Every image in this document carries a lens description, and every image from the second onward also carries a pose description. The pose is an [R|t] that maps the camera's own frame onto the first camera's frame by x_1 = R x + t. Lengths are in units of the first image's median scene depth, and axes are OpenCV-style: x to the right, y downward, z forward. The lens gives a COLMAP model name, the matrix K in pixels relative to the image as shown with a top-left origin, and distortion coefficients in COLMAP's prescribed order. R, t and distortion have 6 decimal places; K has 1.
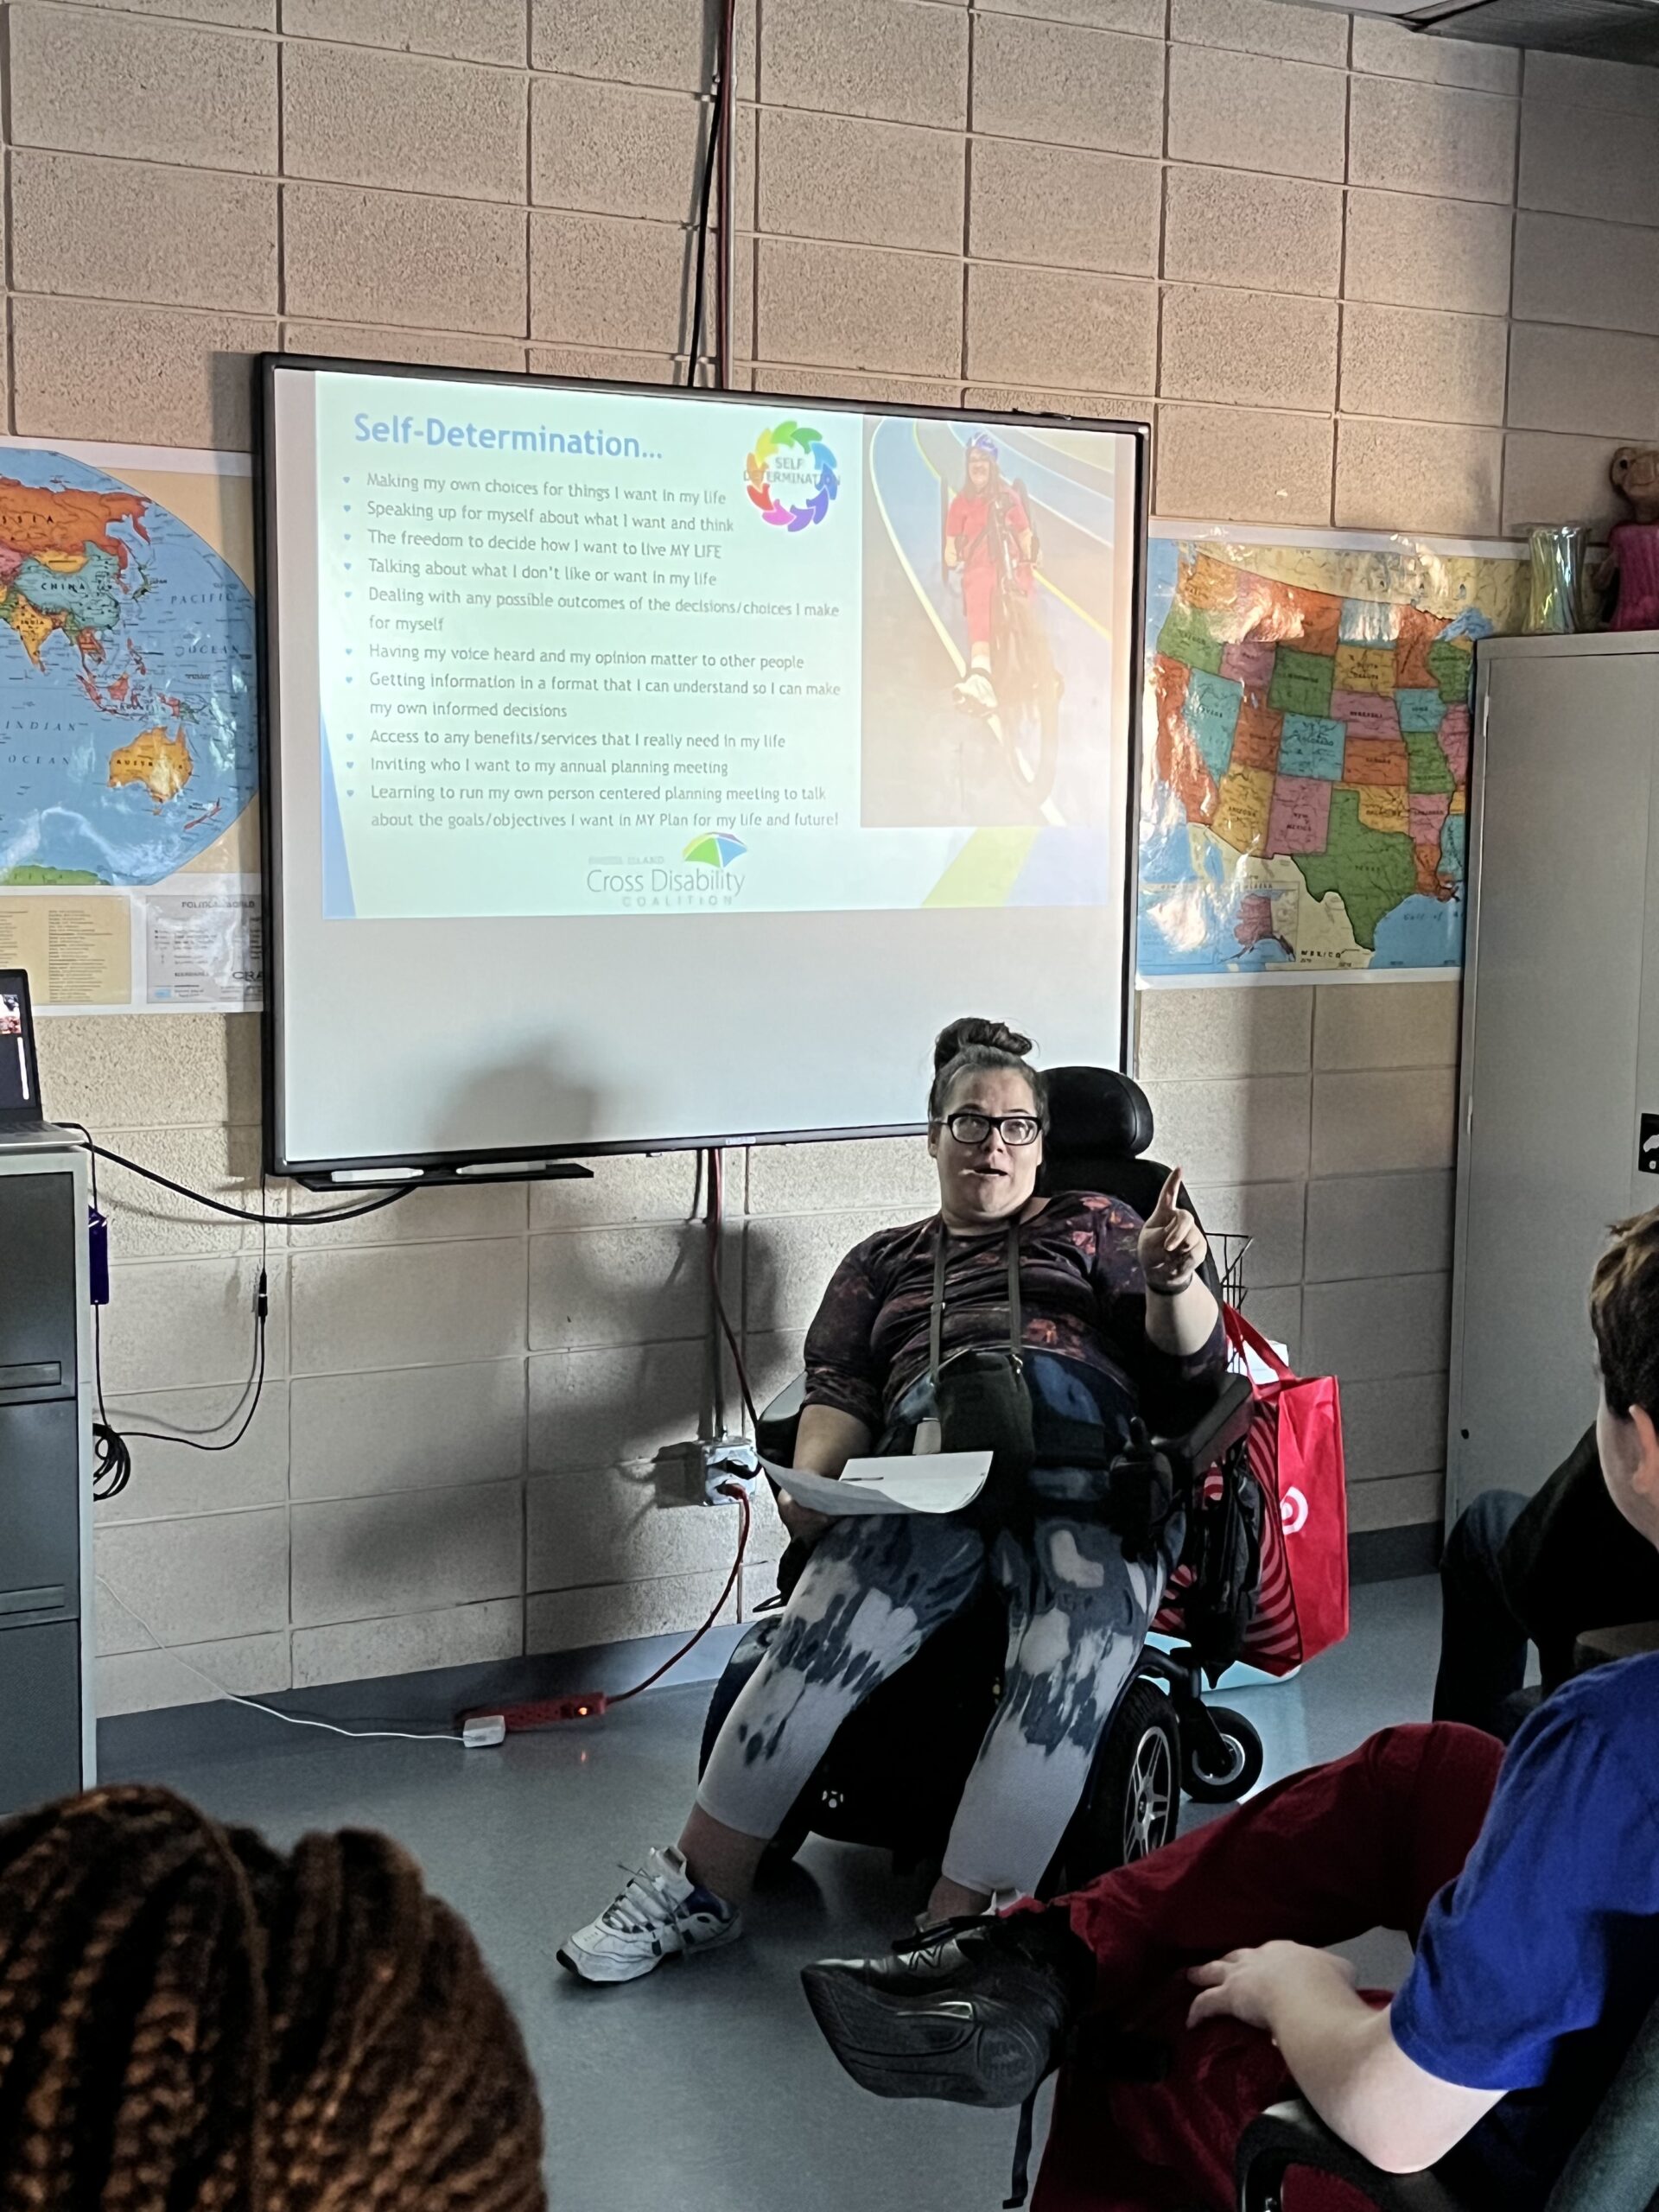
lens RADIAL K [[2980.9, 0, 819.5], [0, 2980.9, 1127.4], [0, 0, 1]] dist [0.052302, 0.000000]
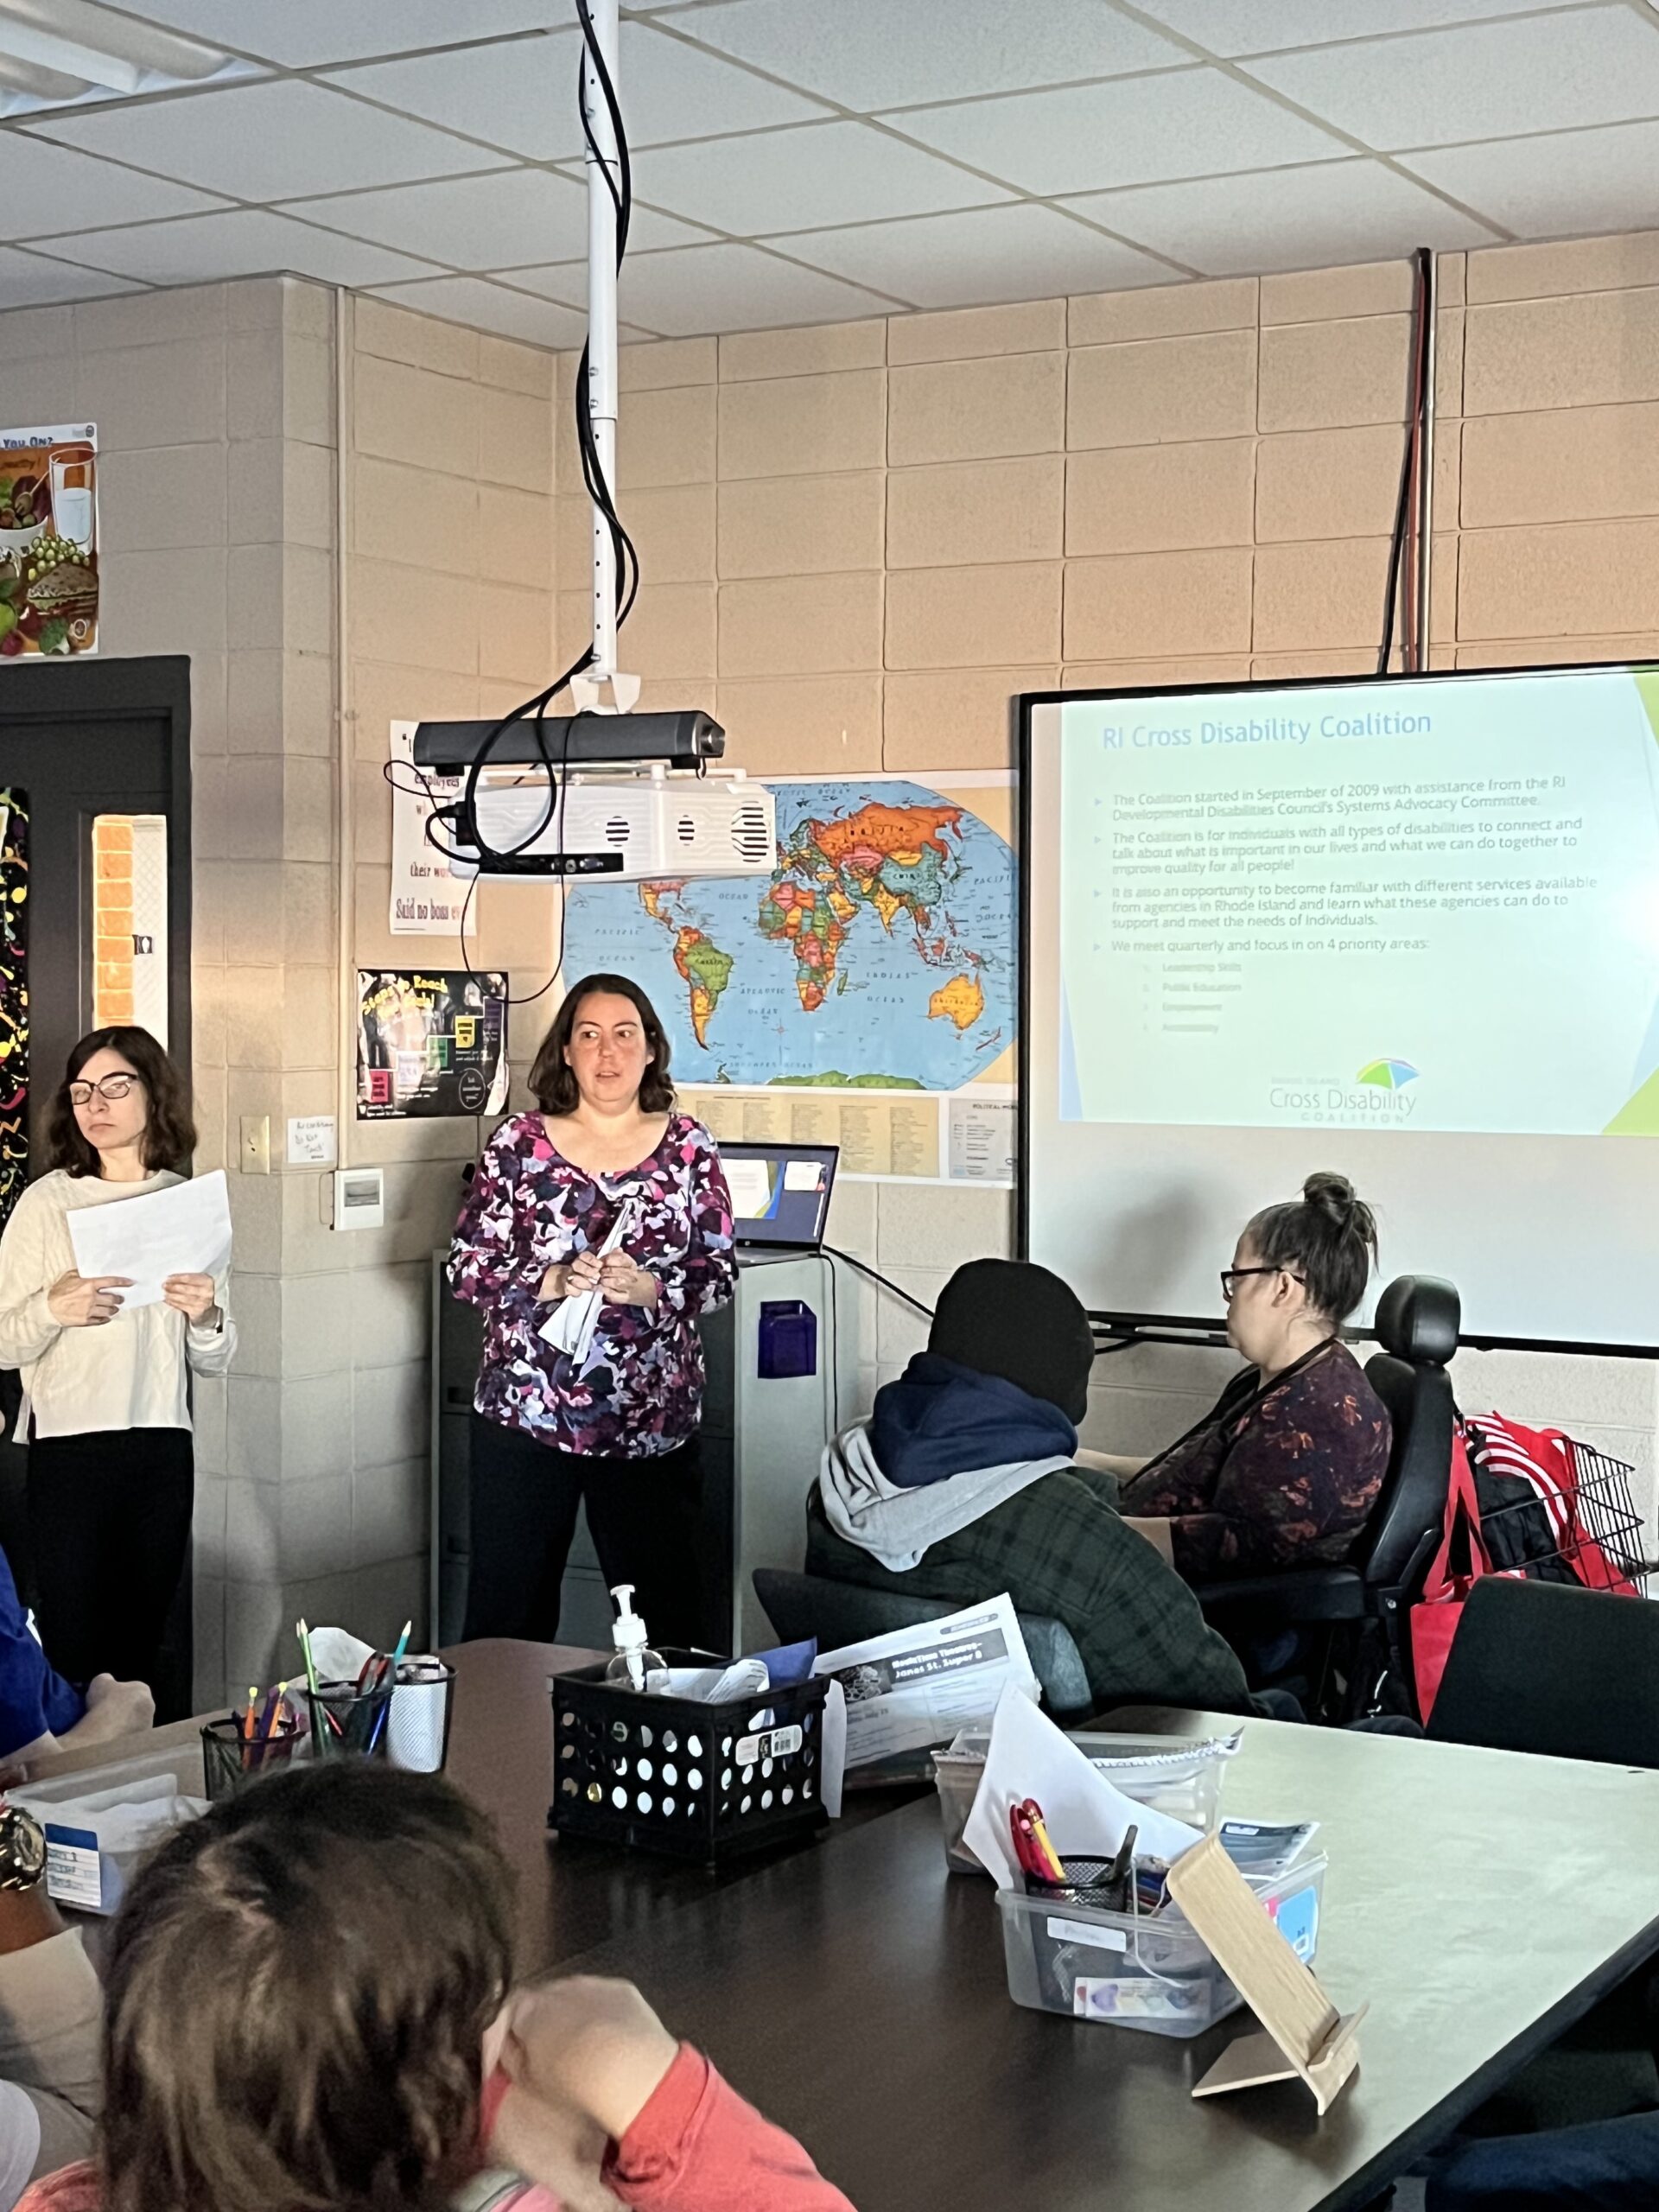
lens RADIAL K [[3230.3, 0, 820.4], [0, 3230.3, 1145.1], [0, 0, 1]] dist [0.096601, 0.000000]
pose [[0.485914, 0.034809, -0.873313, 0.945317], [-0.104815, 0.994316, -0.018687, -0.021342], [0.867699, 0.100617, 0.486800, 0.221949]]
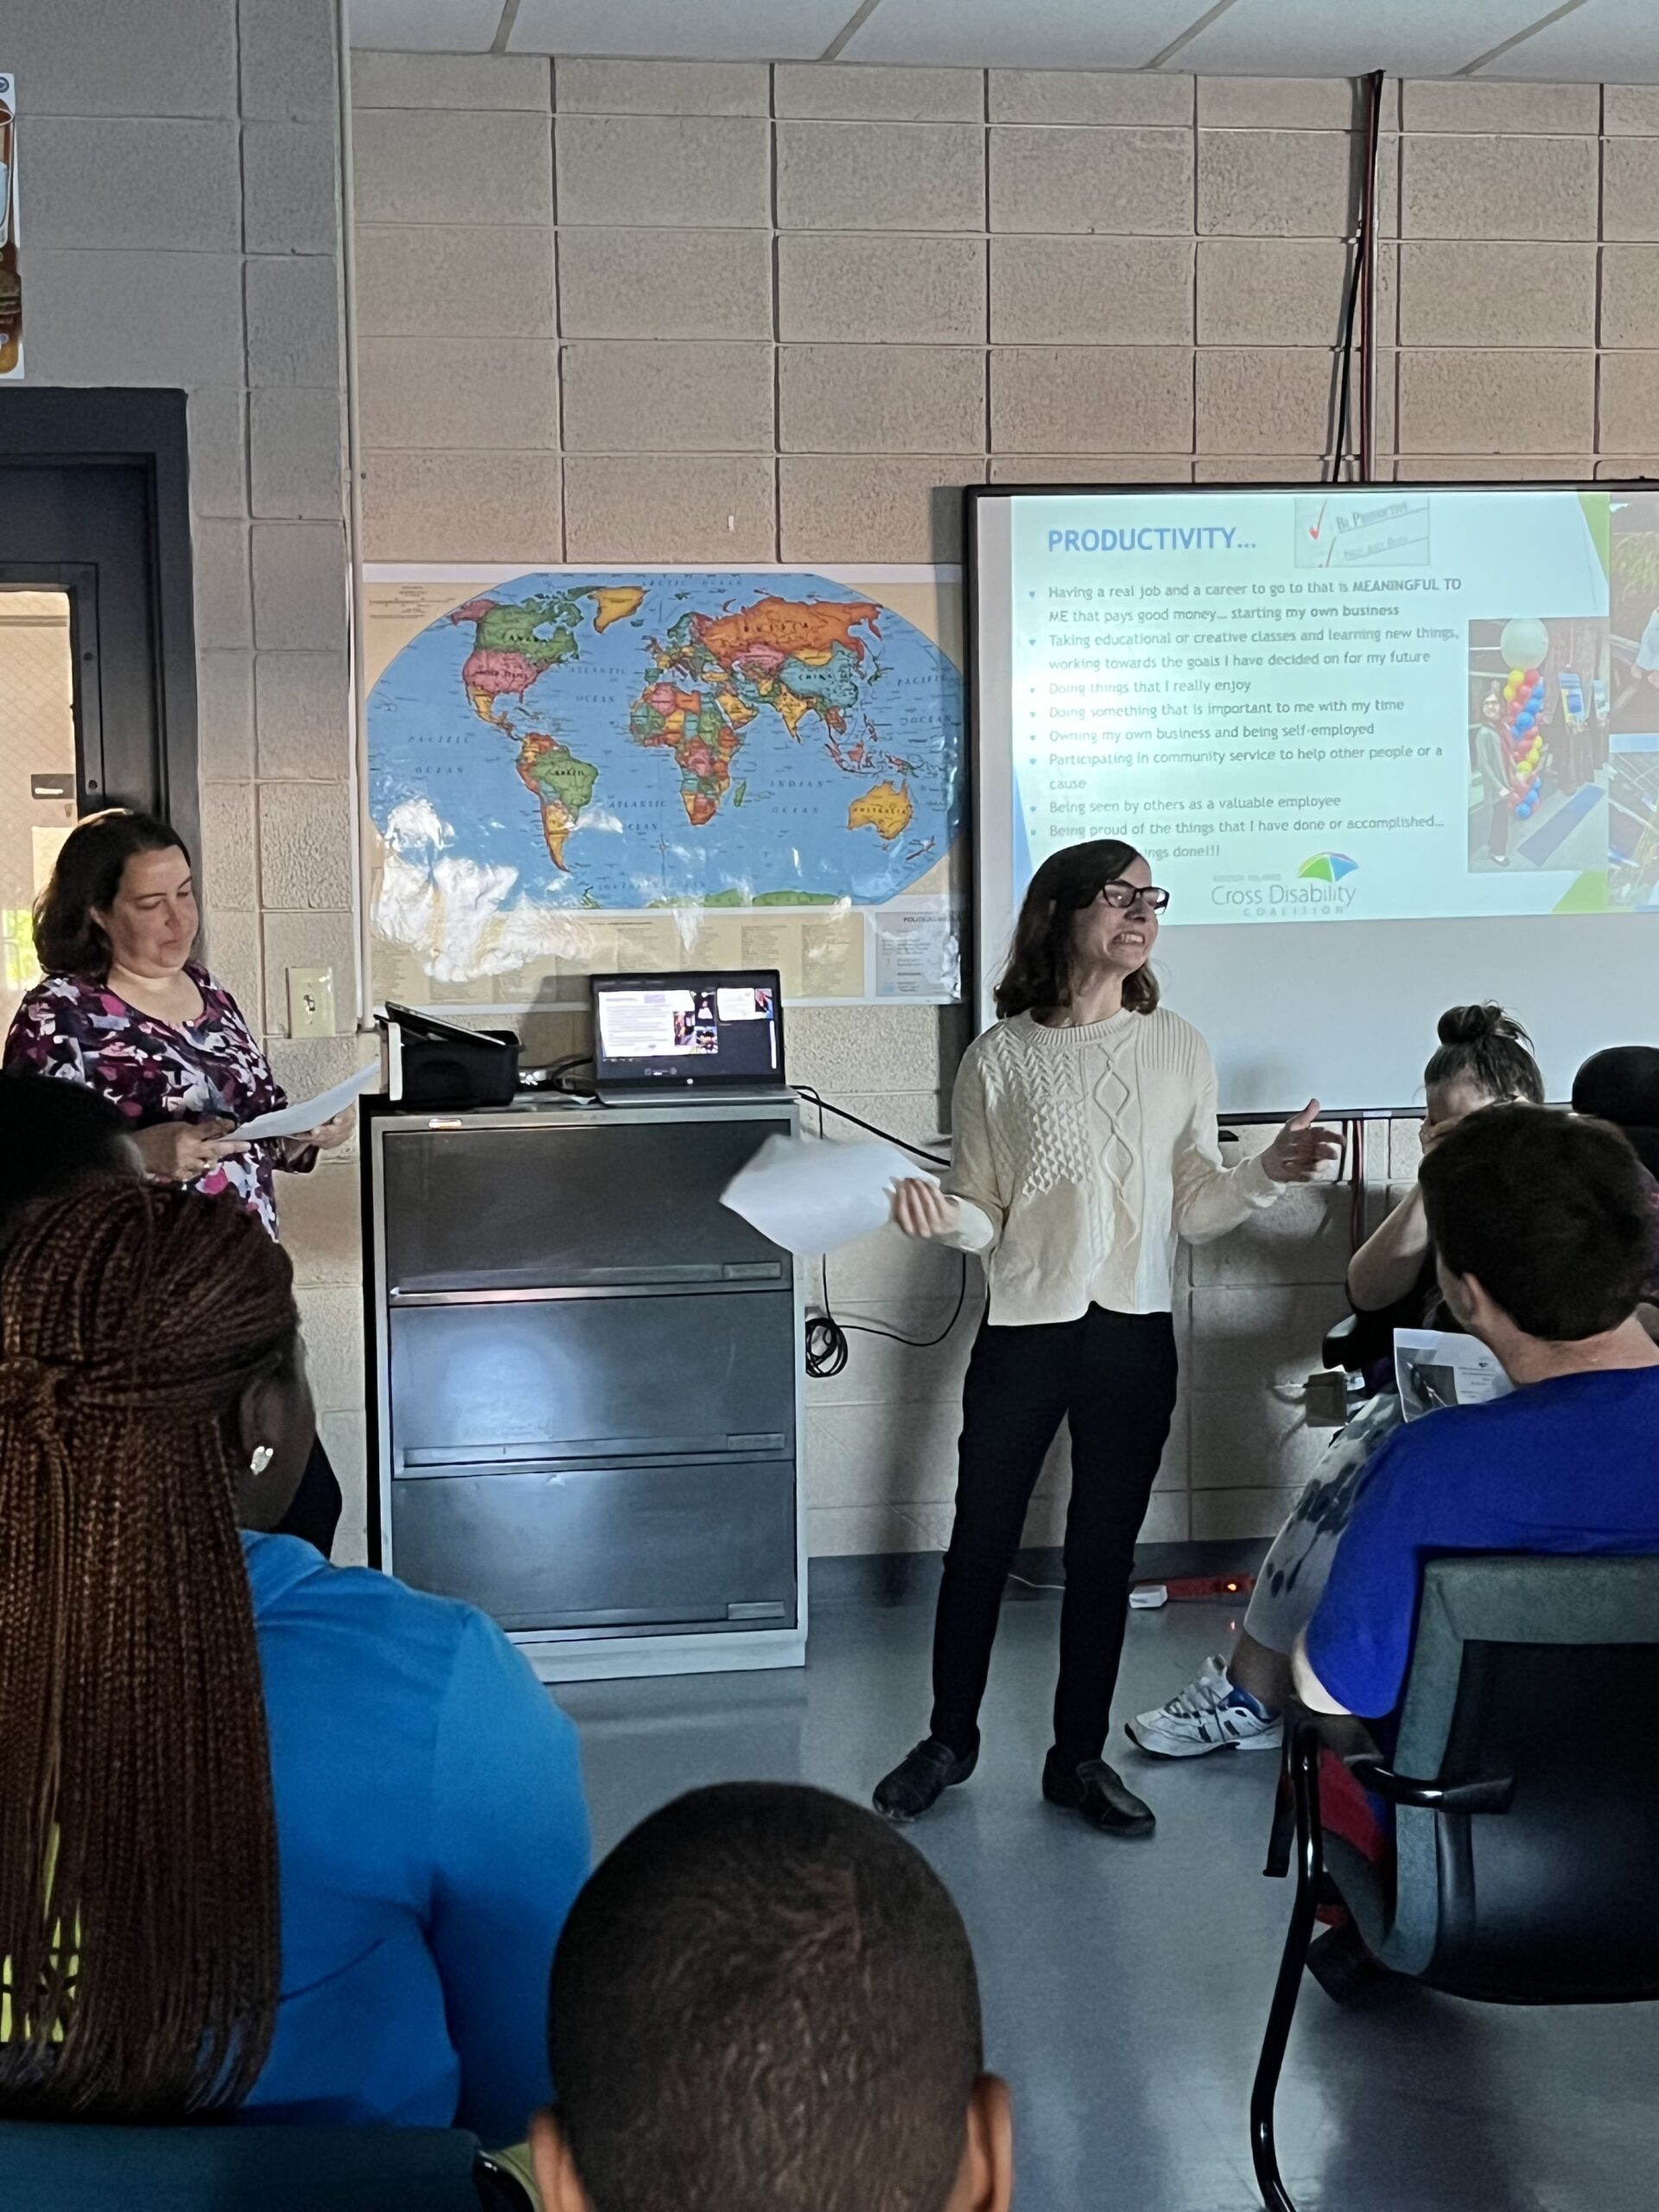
lens RADIAL K [[3146.2, 0, 756.6], [0, 3146.2, 1145.1], [0, 0, 1]] dist [0.056077, 0.000000]
pose [[0.934662, 0.014526, -0.355240, 0.192619], [-0.017194, 0.999843, -0.004354, 0.026768], [0.355121, 0.010178, 0.934765, -0.259101]]
